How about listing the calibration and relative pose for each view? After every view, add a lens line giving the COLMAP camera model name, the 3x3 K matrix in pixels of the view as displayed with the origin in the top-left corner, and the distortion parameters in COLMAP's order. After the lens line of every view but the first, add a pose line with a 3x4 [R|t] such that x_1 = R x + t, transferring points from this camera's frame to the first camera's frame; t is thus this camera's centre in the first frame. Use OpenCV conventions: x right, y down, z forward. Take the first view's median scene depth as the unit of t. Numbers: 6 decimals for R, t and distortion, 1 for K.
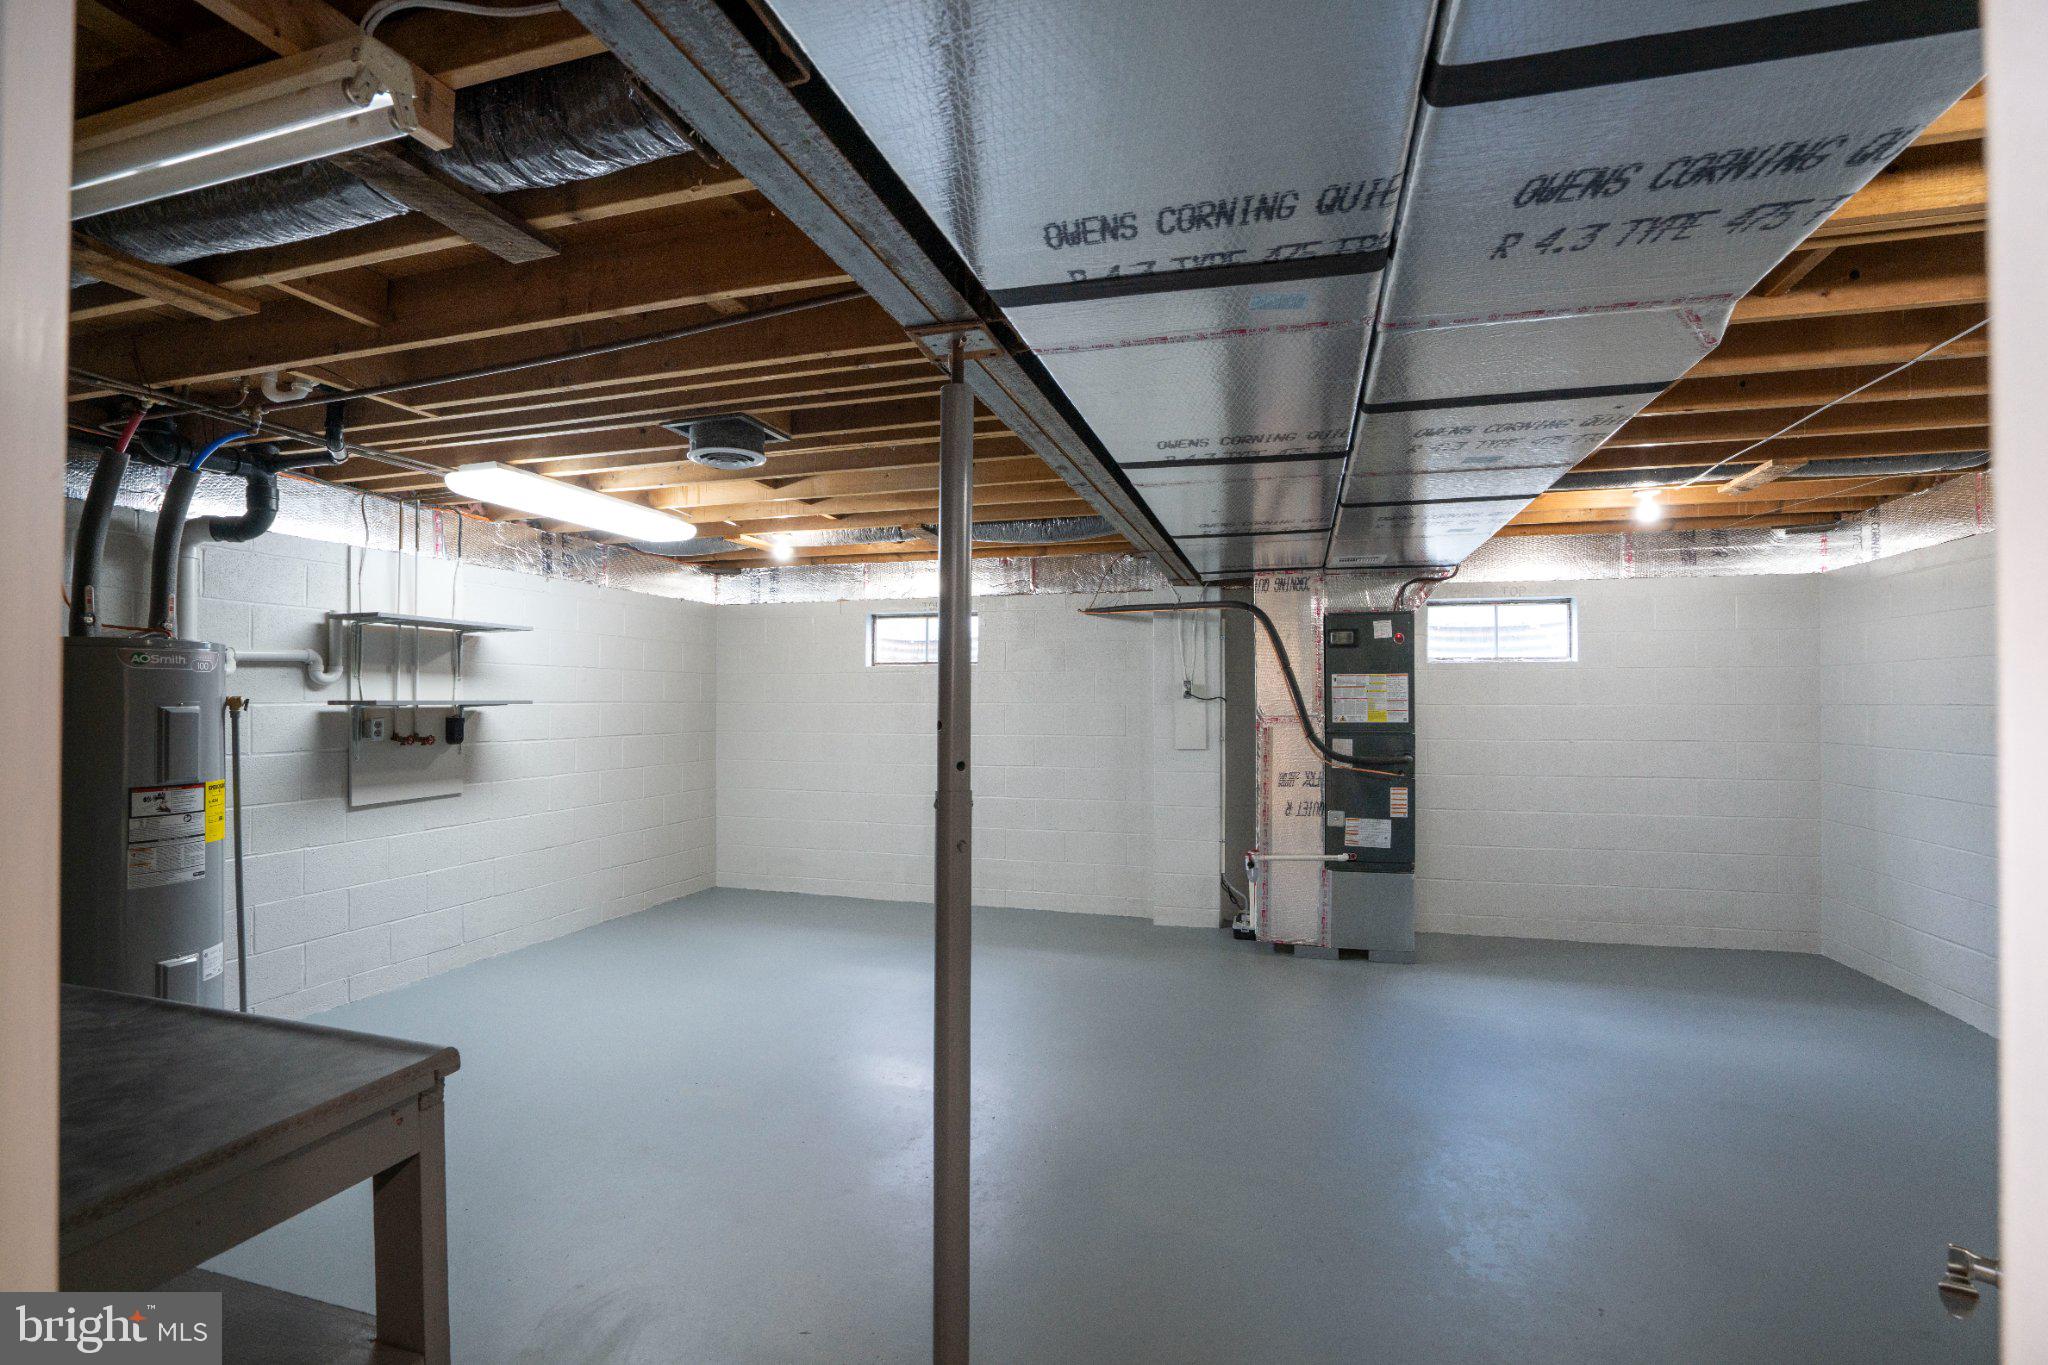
lens RADIAL K [[946.5, 0, 1014.5], [0, 946.5, 680.3], [0, 0, 1]] dist [-0.055754, 0.019823]
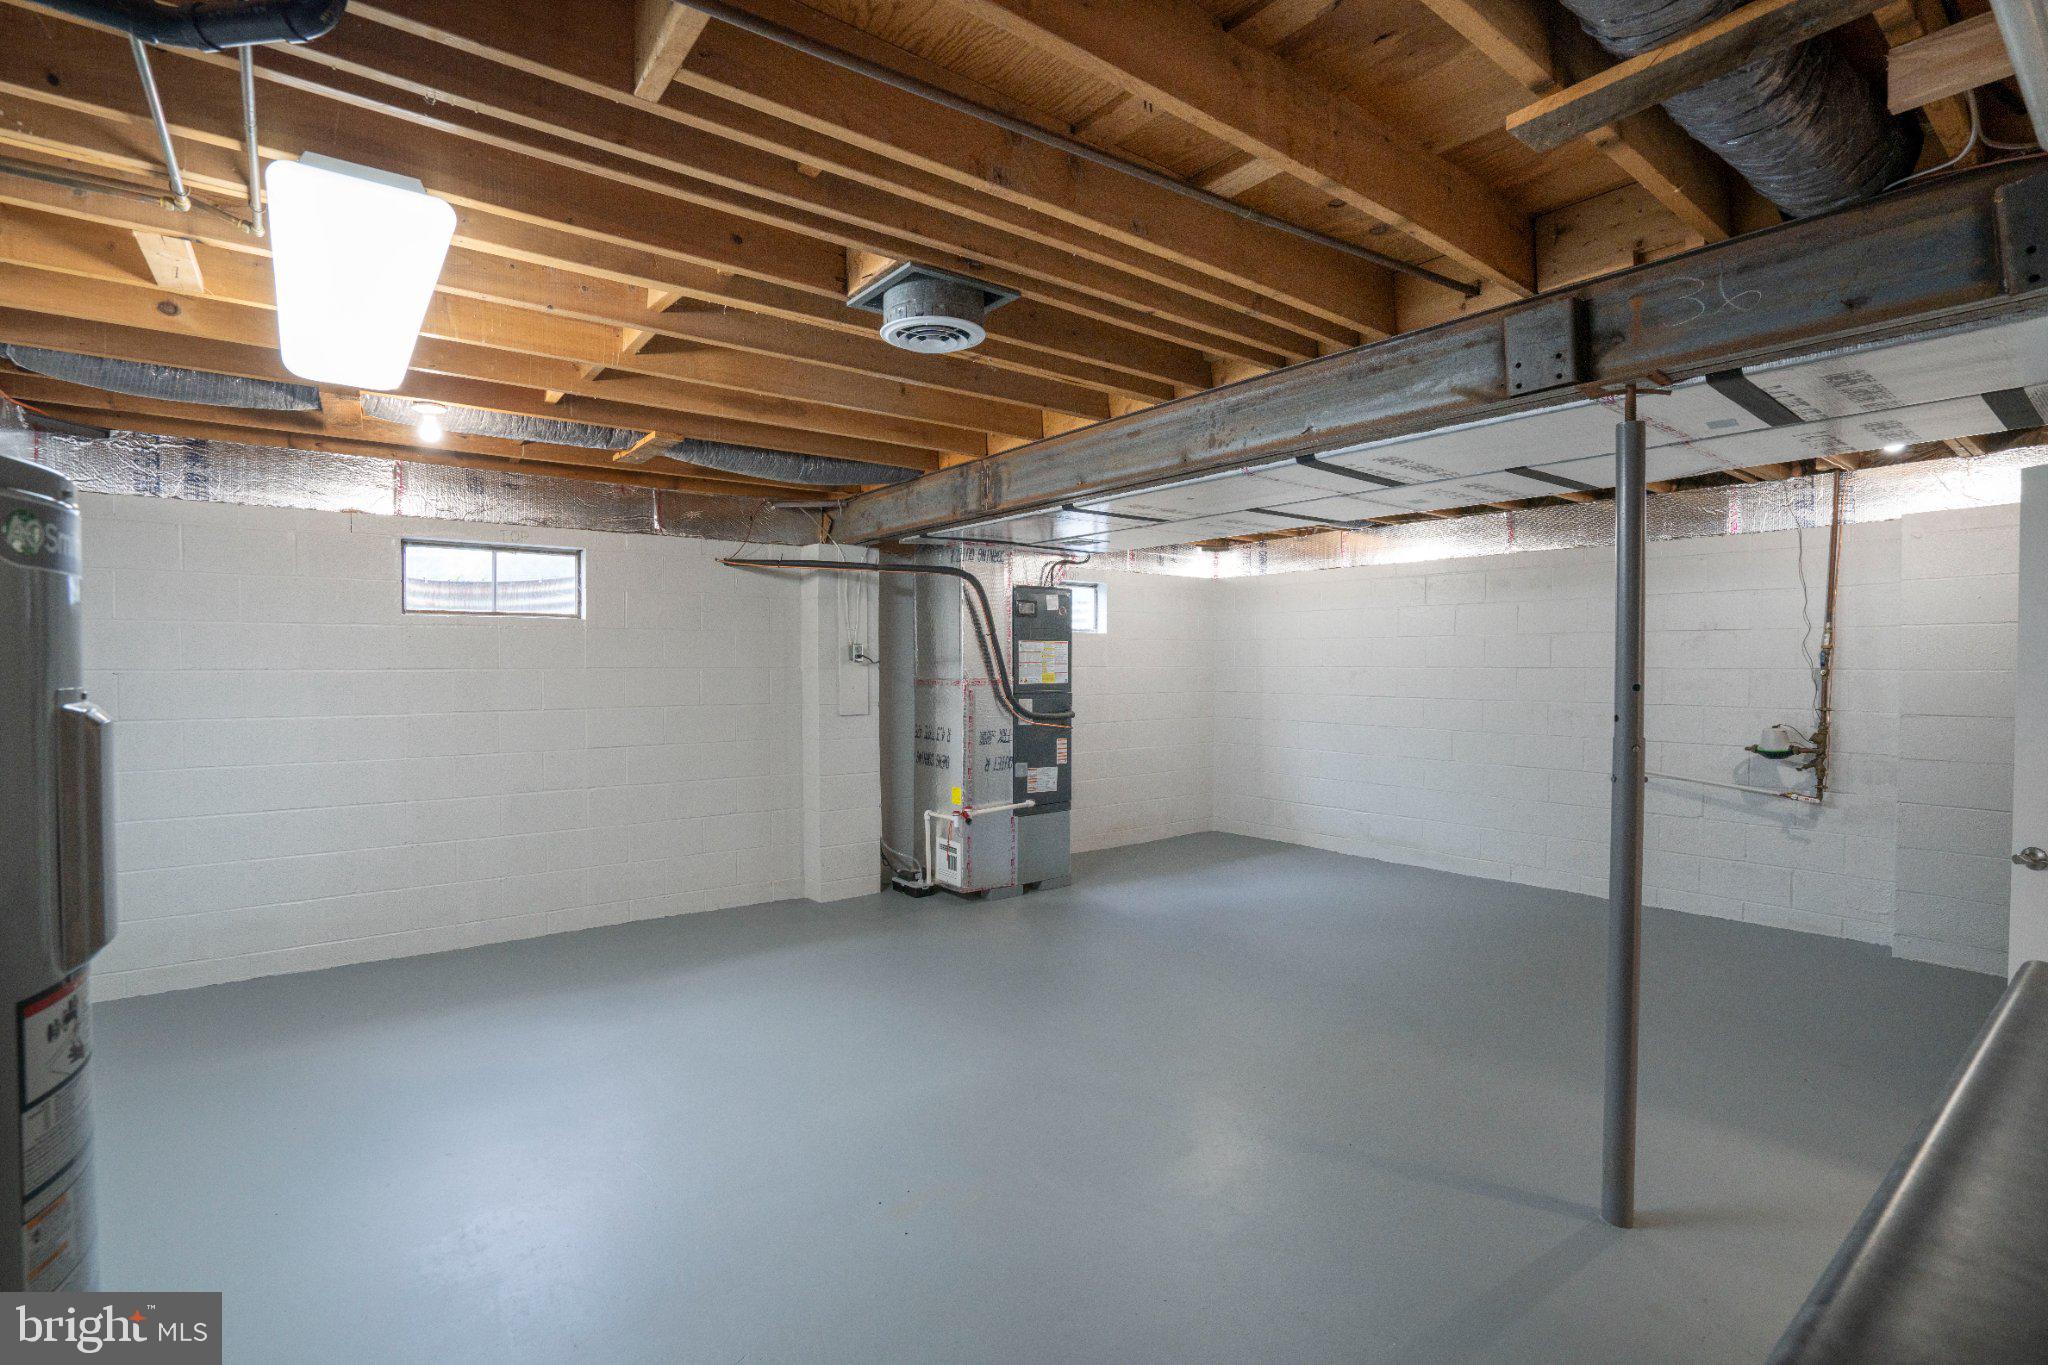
lens RADIAL K [[946.5, 0, 1006.1], [0, 946.5, 689.7], [0, 0, 1]] dist [-0.055754, 0.019823]
pose [[0.604381, -0.023720, 0.796342, -0.562620], [-0.016799, 0.998955, 0.042505, 0.004115], [-0.796518, -0.039067, 0.603351, 0.337136]]
